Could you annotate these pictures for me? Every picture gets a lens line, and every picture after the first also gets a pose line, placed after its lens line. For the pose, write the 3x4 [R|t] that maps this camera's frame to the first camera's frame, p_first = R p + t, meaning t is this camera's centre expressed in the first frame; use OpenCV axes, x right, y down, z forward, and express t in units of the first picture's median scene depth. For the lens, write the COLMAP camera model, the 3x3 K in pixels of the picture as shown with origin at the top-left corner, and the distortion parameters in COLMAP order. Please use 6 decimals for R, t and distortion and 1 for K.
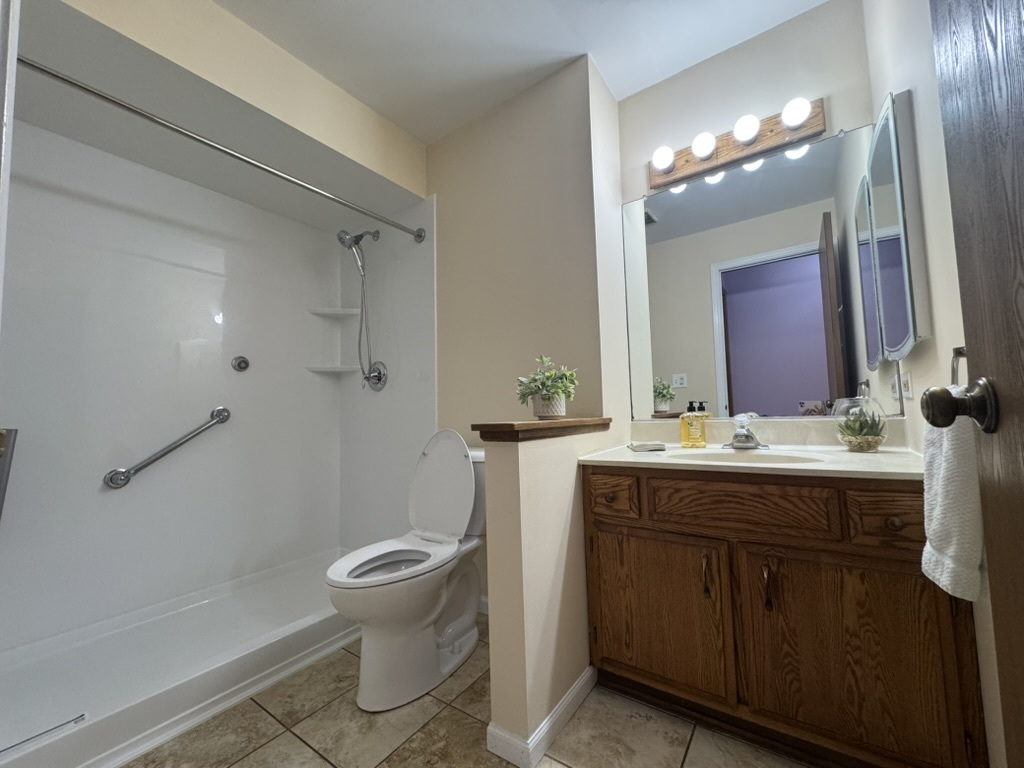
lens RADIAL K [[408.4, 0, 512.0], [0, 408.4, 384.0], [0, 0, 1]] dist [-0.005974, 0.000696]
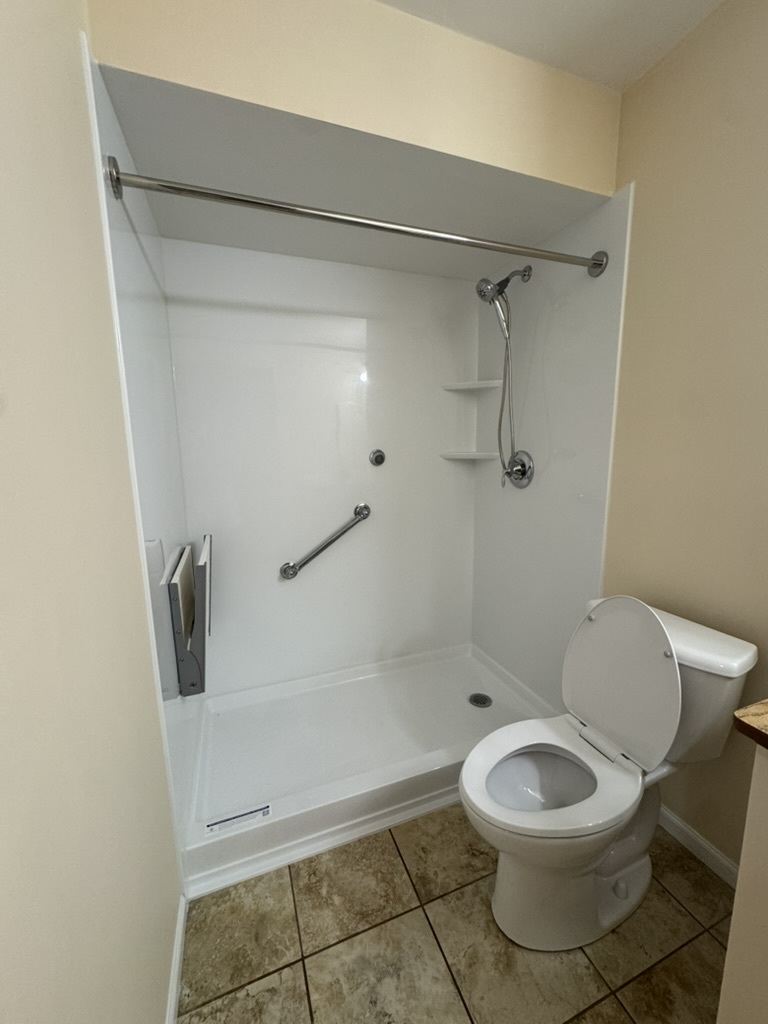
lens RADIAL K [[408.4, 0, 382.6], [0, 408.4, 507.0], [0, 0, 1]] dist [-0.005974, 0.000696]
pose [[0.822995, 0.103409, -0.558557, -0.115595], [0.032622, 0.973064, 0.228217, -0.160518], [0.567111, -0.206043, 0.797453, 0.230120]]
